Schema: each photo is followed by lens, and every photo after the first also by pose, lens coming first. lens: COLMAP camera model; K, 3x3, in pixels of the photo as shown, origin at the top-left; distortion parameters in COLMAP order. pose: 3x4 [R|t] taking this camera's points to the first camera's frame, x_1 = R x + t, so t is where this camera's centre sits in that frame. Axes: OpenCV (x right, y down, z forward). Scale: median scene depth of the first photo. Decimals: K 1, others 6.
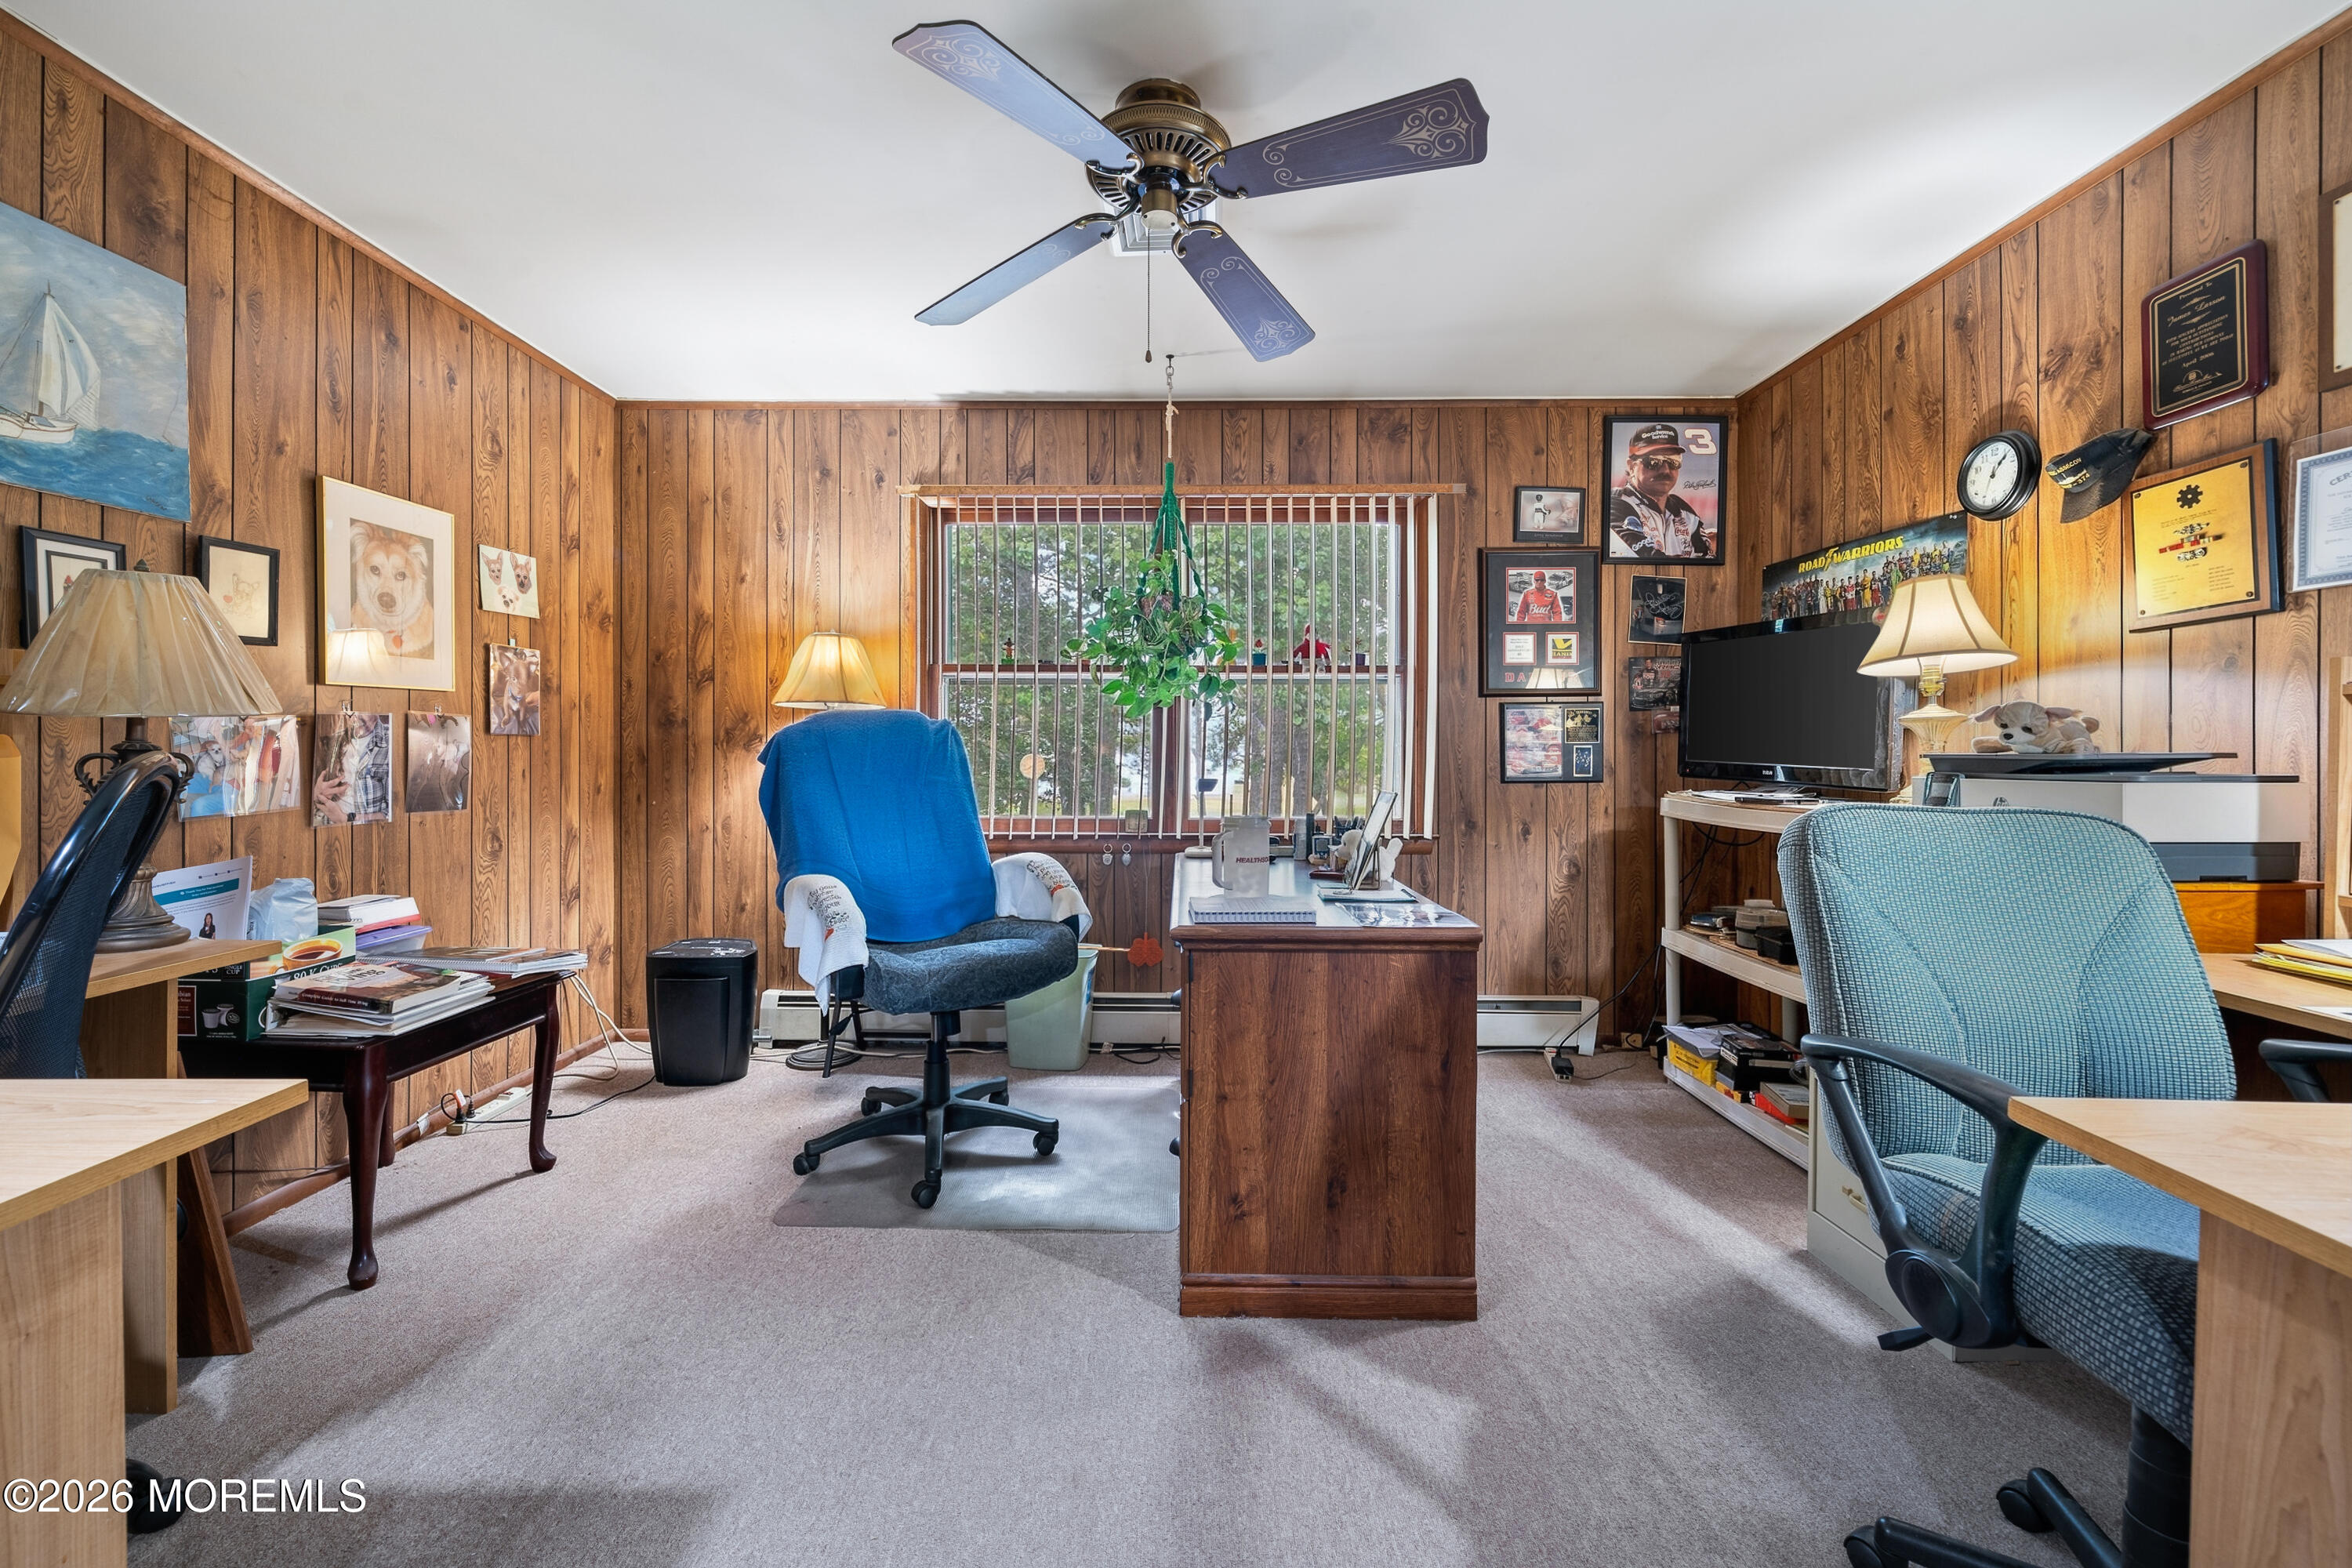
lens RADIAL K [[907.9, 0, 1173.7], [0, 907.9, 752.0], [0, 0, 1]] dist [-0.002627, 0.000281]
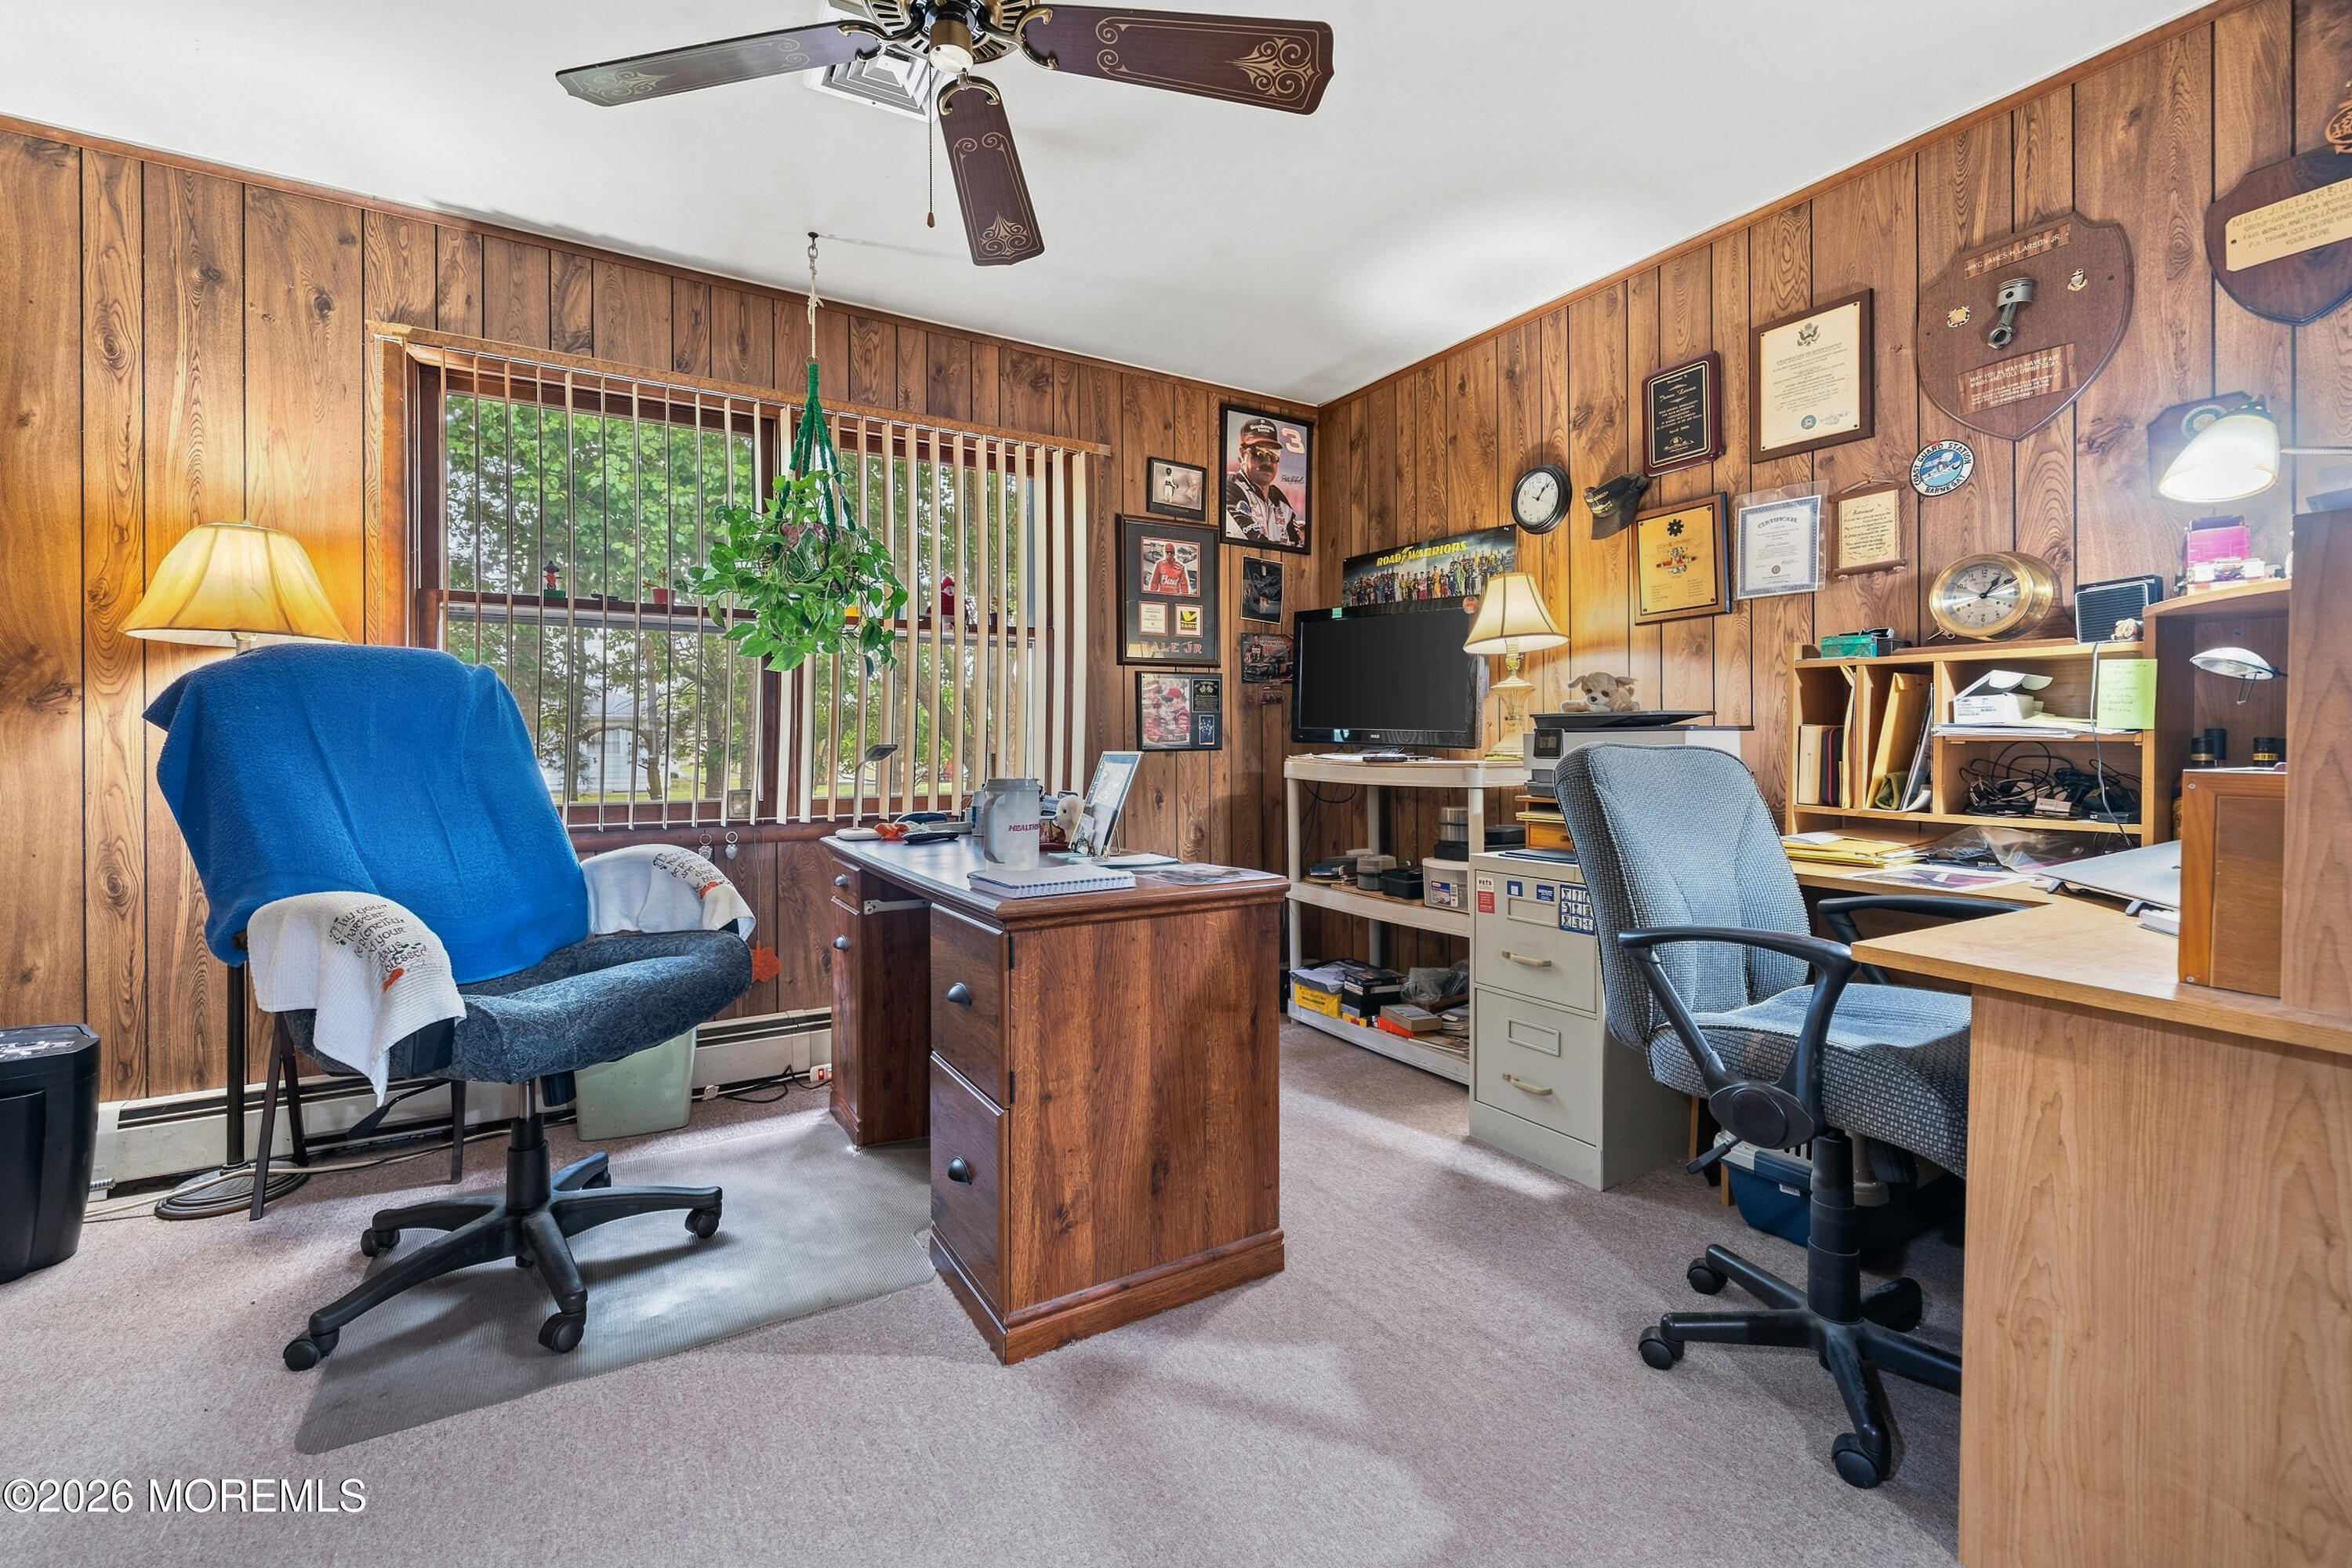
lens RADIAL K [[964.2, 0, 1171.6], [0, 964.2, 736.4], [0, 0, 1]] dist [-0.000869, -0.000145]
pose [[0.855499, -0.002564, 0.517798, -0.205596], [0.003394, 0.999994, -0.000656, 0.024017], [-0.517793, 0.002319, 0.855503, 0.096851]]
